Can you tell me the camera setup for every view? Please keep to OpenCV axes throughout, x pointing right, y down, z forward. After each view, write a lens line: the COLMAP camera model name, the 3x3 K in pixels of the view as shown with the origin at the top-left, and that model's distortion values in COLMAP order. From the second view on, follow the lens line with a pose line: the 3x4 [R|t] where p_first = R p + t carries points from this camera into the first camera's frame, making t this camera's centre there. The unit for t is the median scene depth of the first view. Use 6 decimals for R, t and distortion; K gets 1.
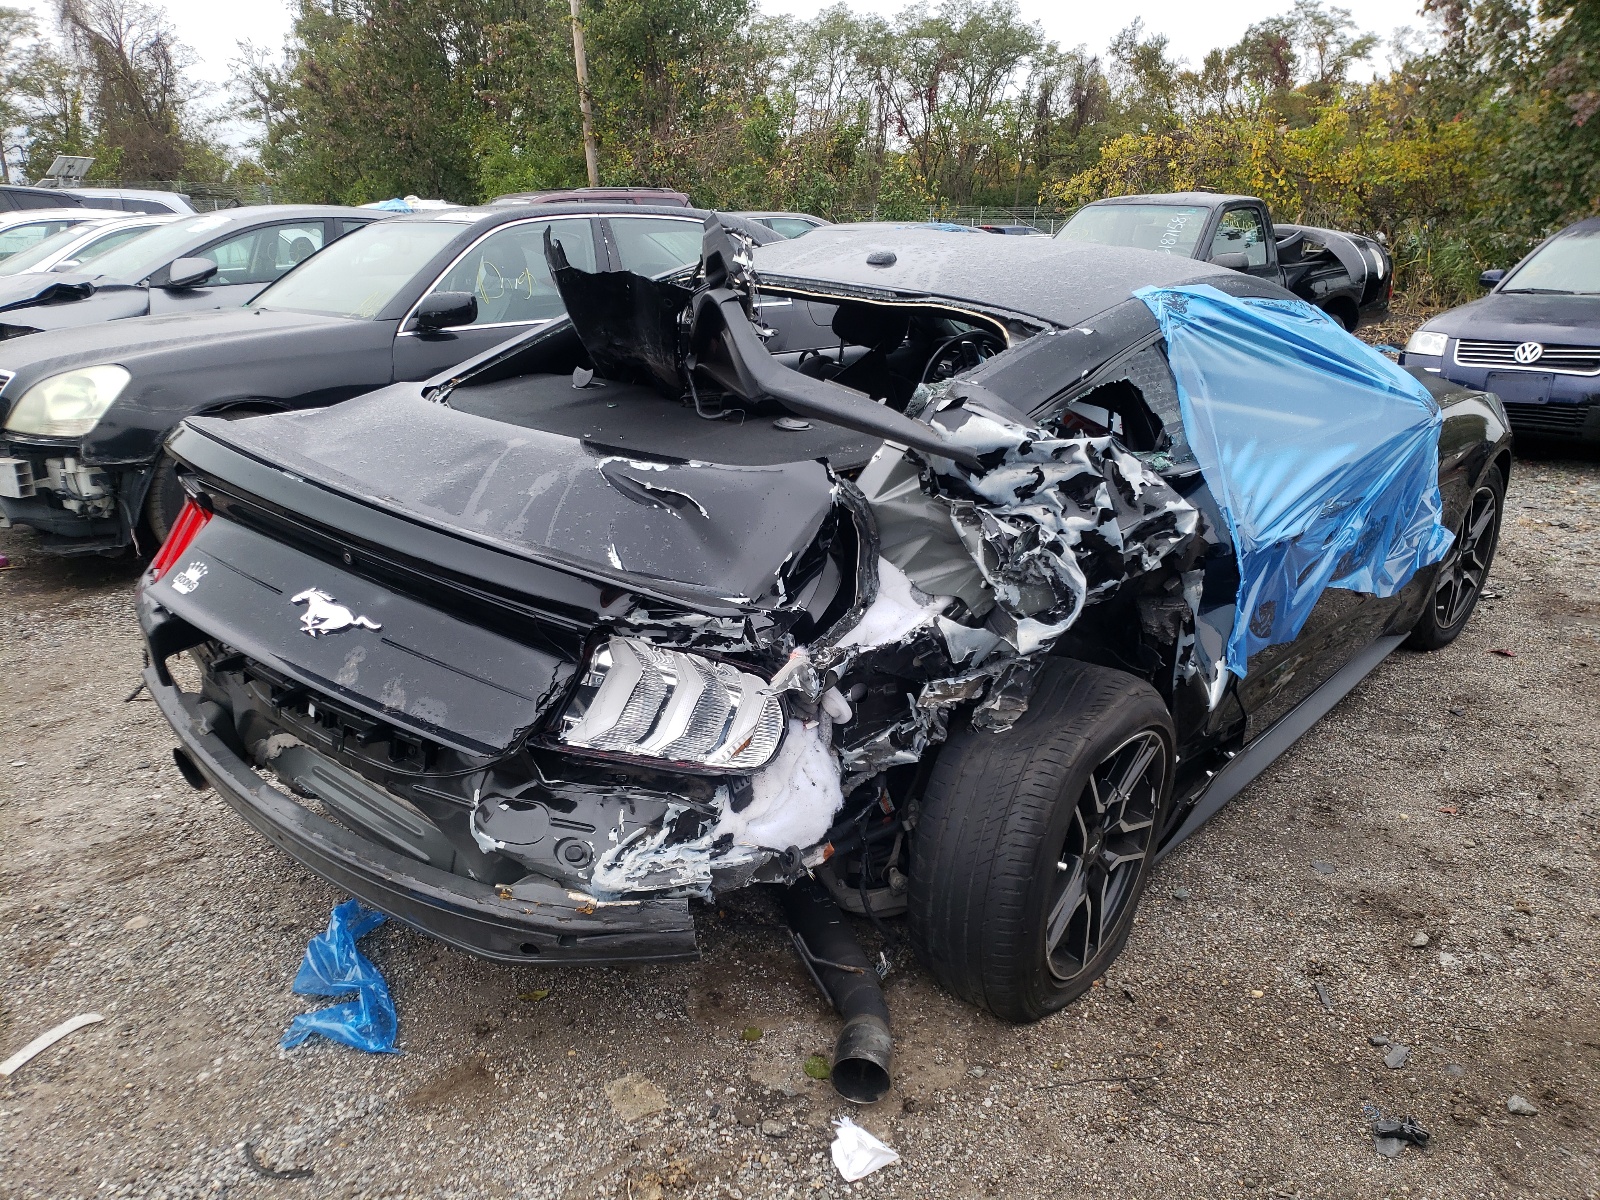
lens RADIAL K [[1218.9, 0, 800.0], [0, 1218.9, 600.0], [0, 0, 1]] dist [0.007487, 0.013824]
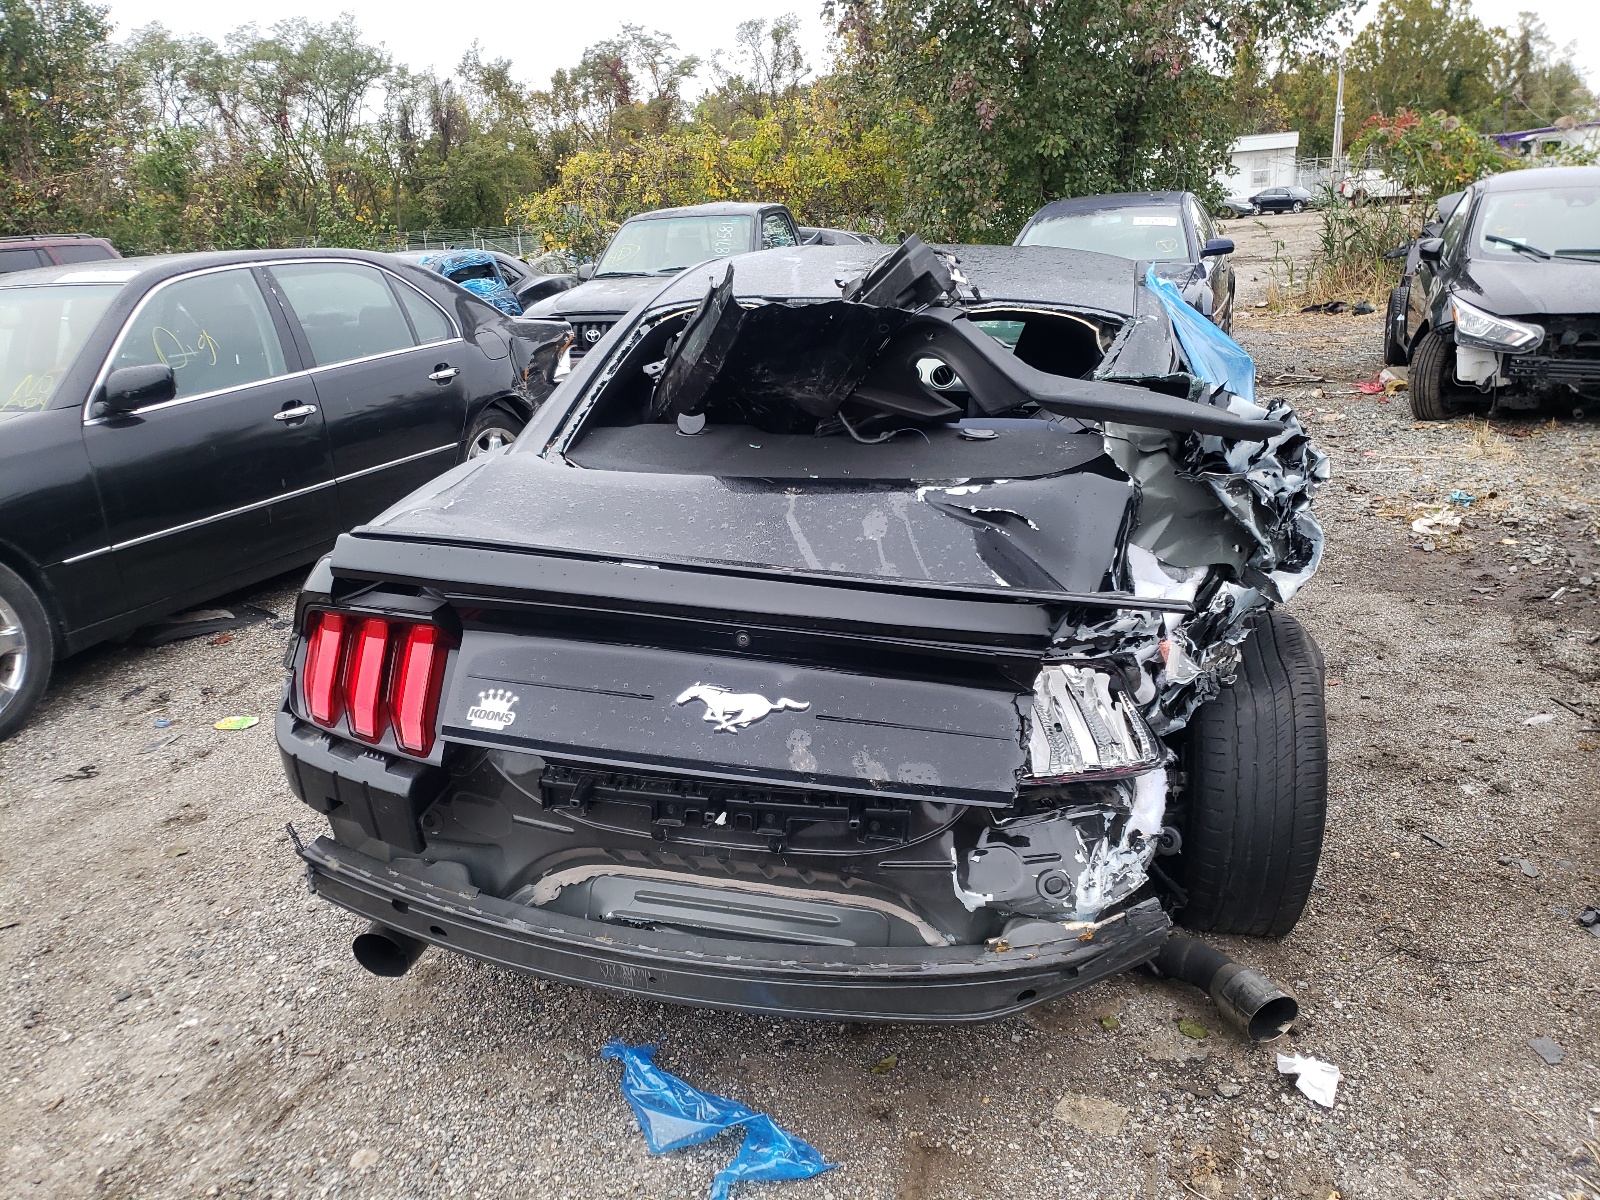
lens RADIAL K [[1218.9, 0, 800.0], [0, 1218.9, 600.0], [0, 0, 1]] dist [0.007487, 0.013824]
pose [[0.896239, -0.191594, 0.400059, -0.655460], [0.197339, 0.979957, 0.027224, -0.075658], [-0.397257, 0.054548, 0.916085, 0.157485]]
